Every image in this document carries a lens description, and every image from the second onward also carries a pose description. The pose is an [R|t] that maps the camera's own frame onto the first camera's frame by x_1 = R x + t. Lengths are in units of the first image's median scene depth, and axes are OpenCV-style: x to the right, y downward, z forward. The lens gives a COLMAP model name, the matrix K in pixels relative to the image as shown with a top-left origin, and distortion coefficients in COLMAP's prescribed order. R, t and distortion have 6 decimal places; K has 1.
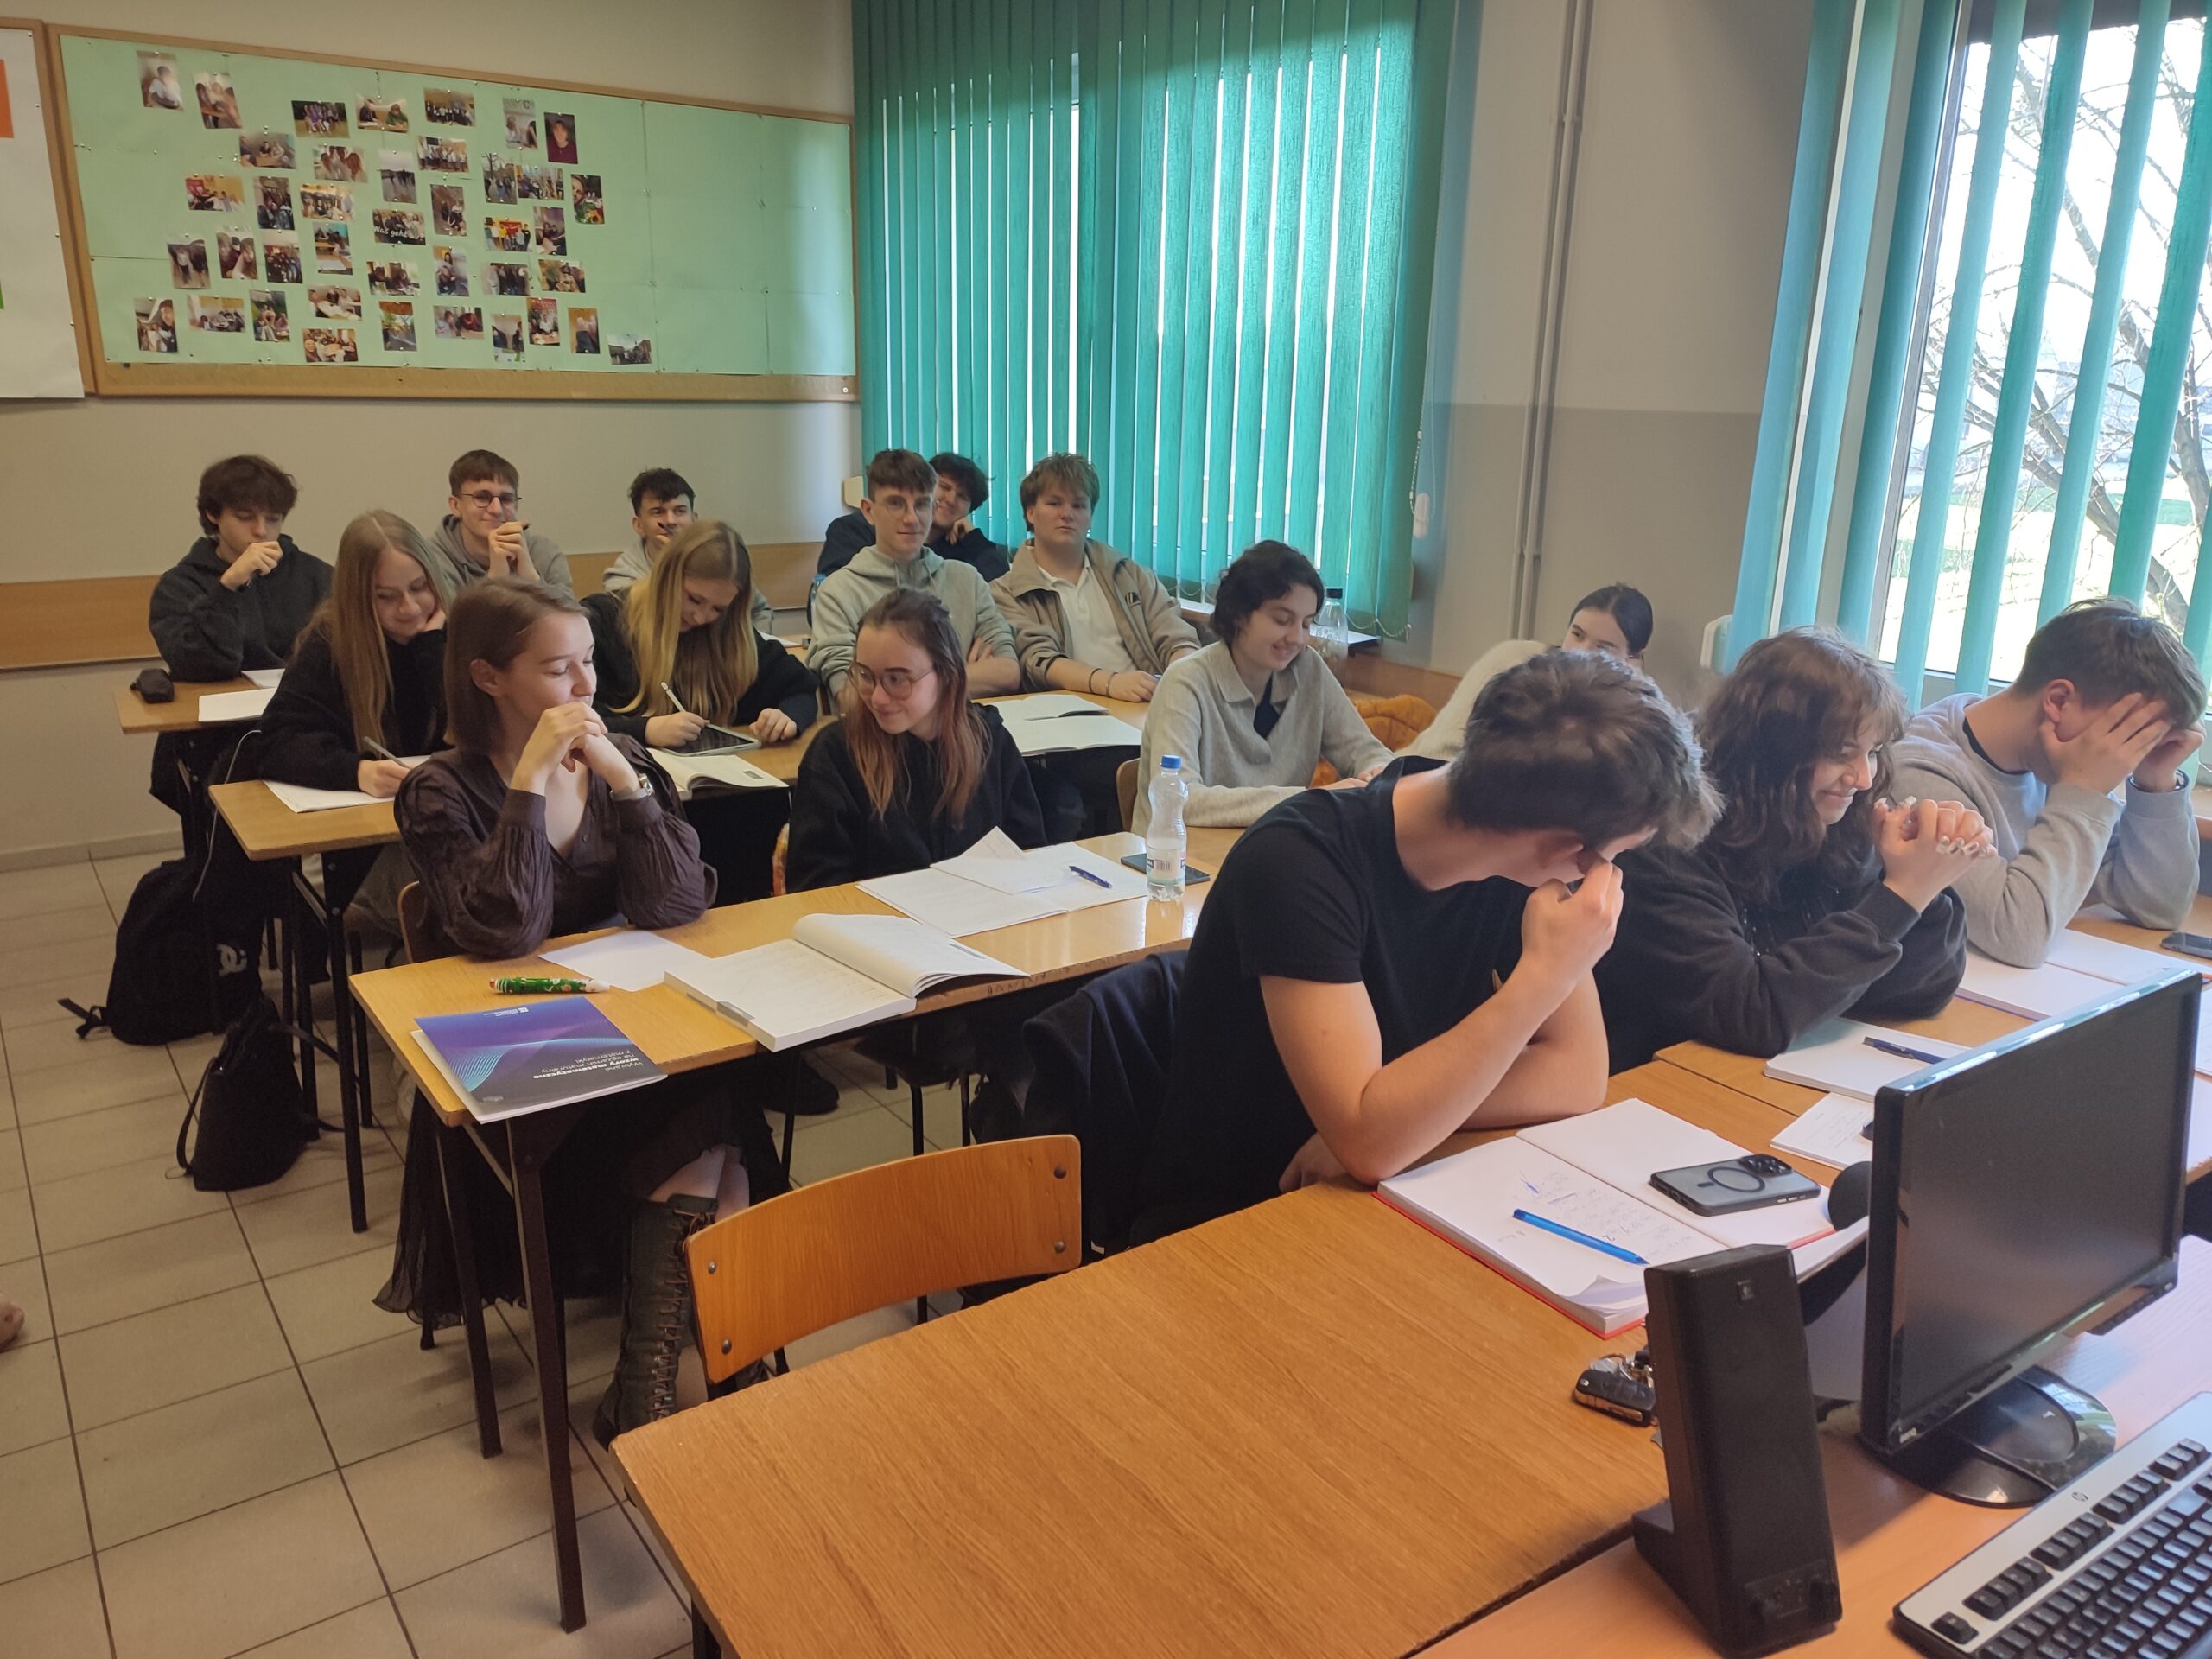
lens RADIAL K [[1622.8, 0, 1091.5], [0, 1622.8, 831.6], [0, 0, 1]] dist [0.050487, -0.048827]
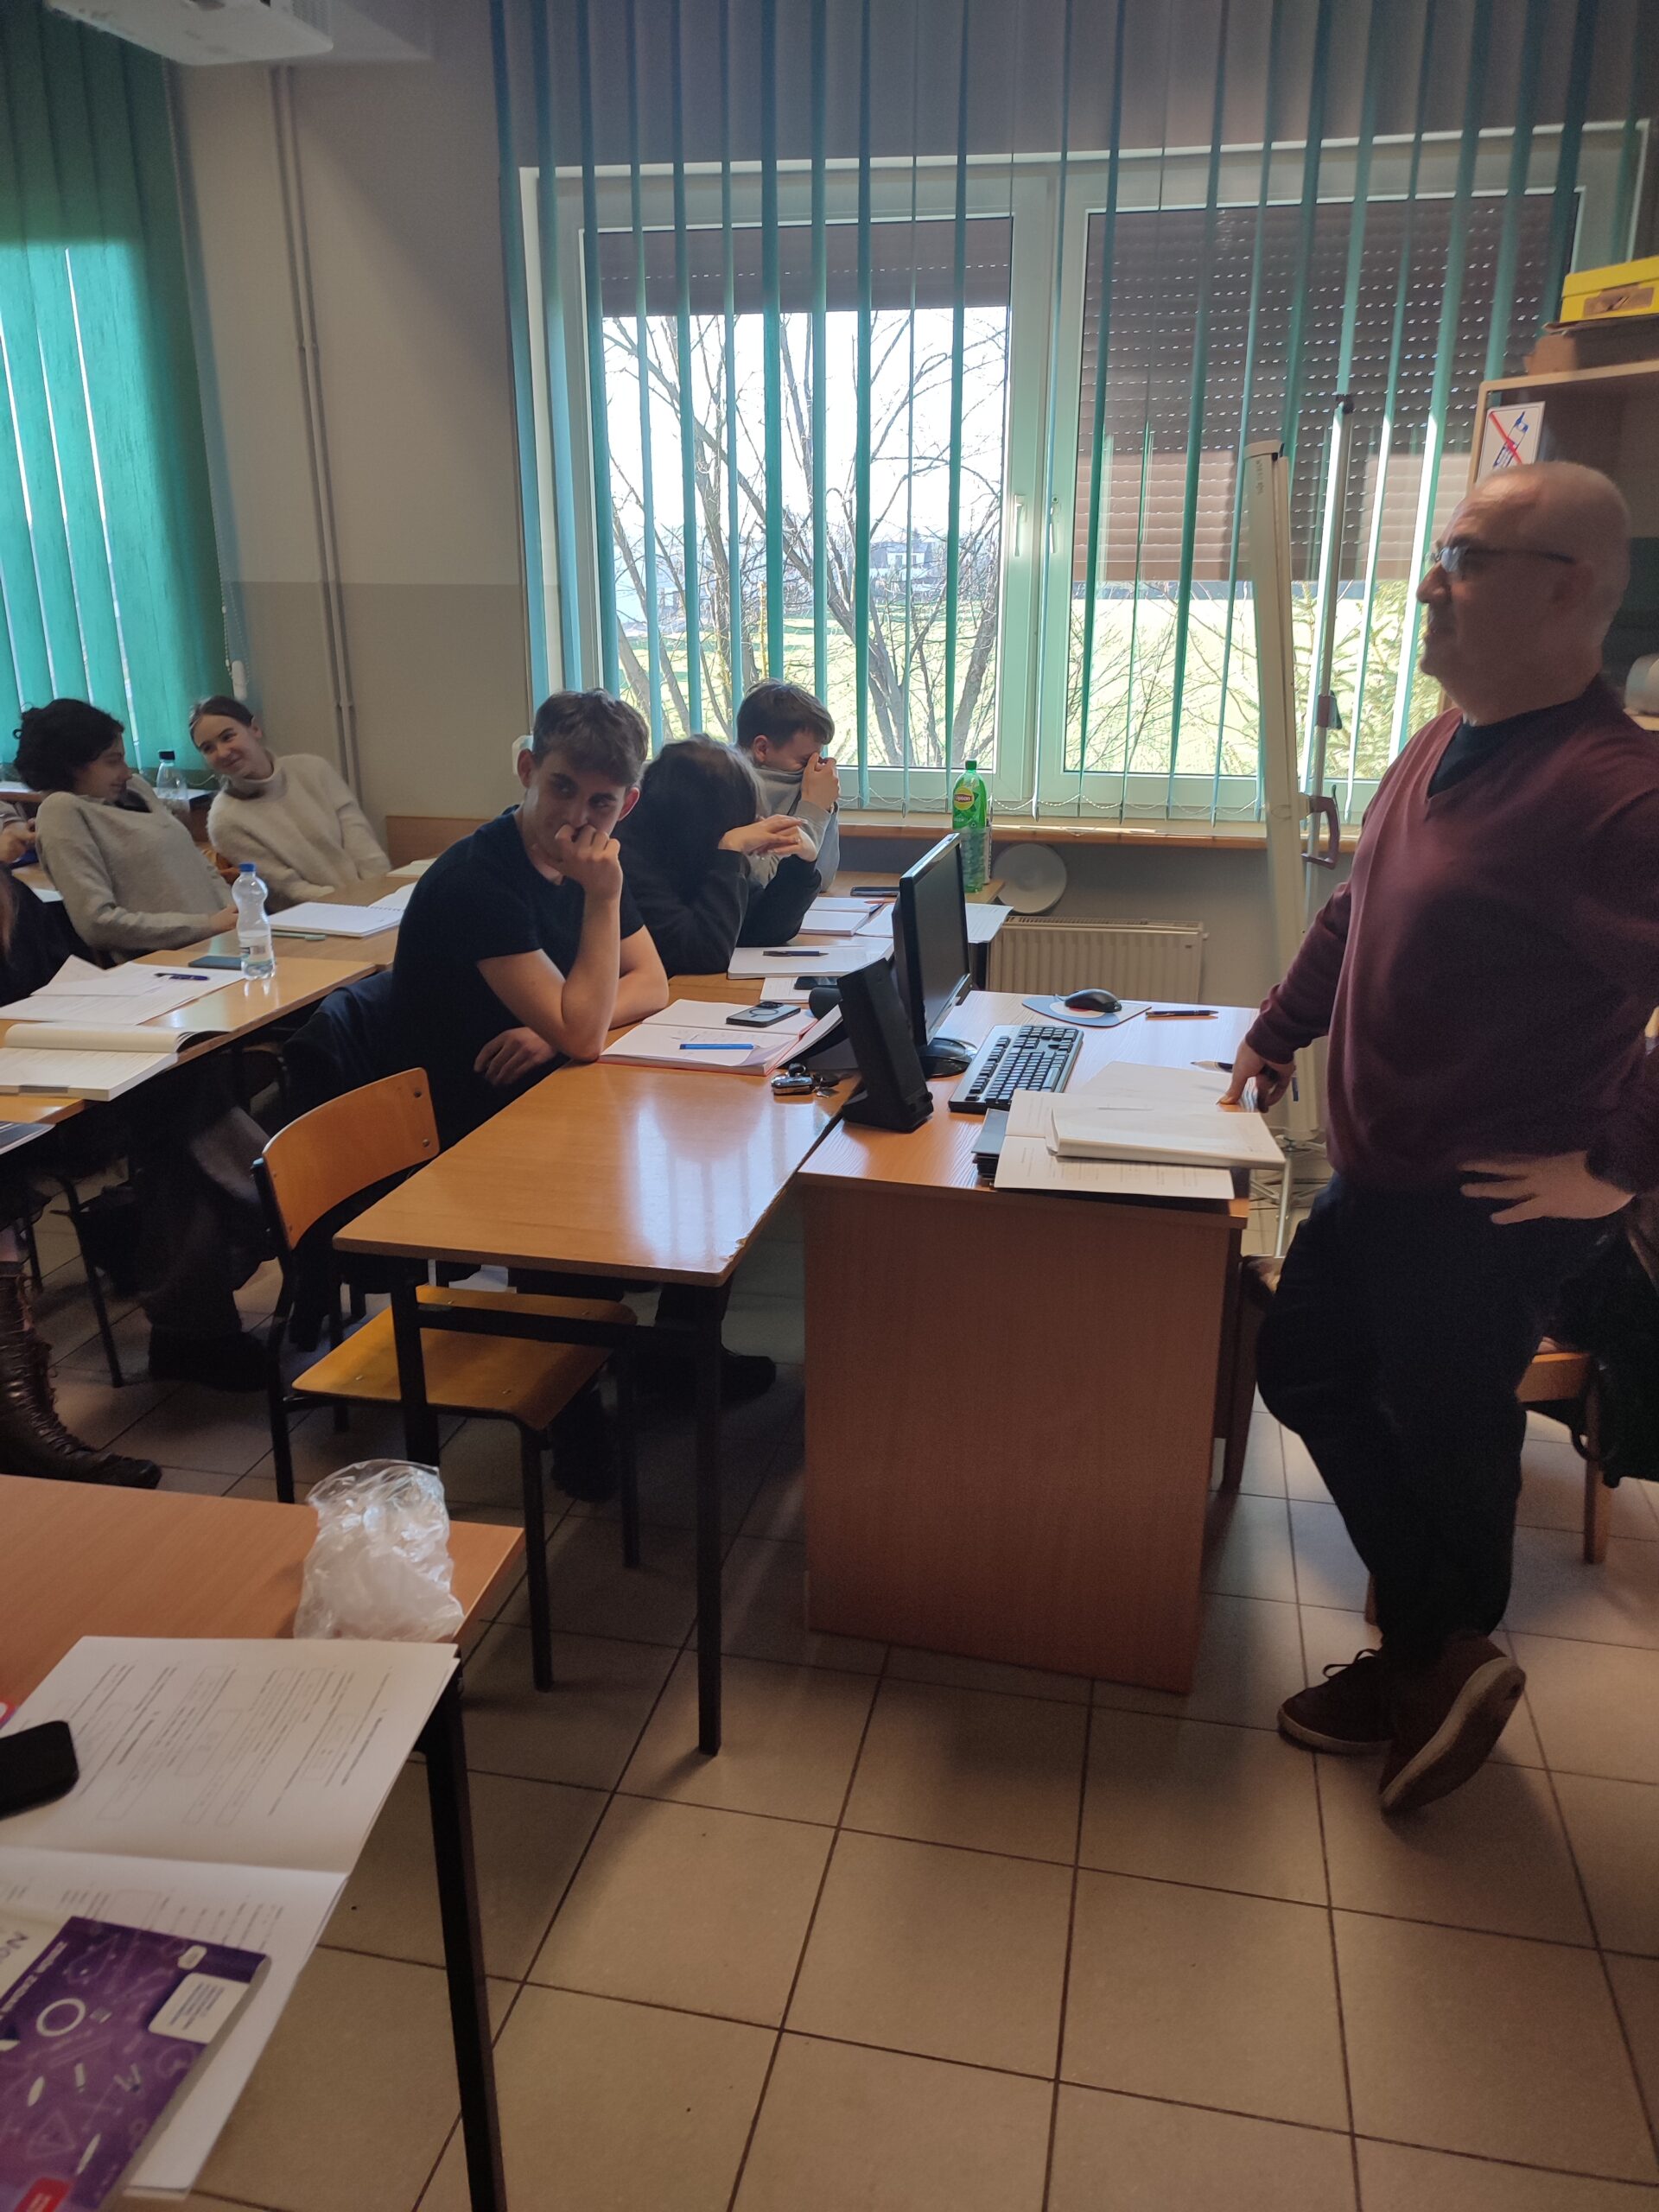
lens RADIAL K [[1698.9, 0, 823.9], [0, 1698.9, 1168.0], [0, 0, 1]] dist [0.041009, -0.002665]
pose [[0.737489, -0.237961, 0.632048, -0.321942], [0.195380, 0.971025, 0.137610, 0.055708], [-0.646481, 0.022004, 0.762613, -0.192435]]
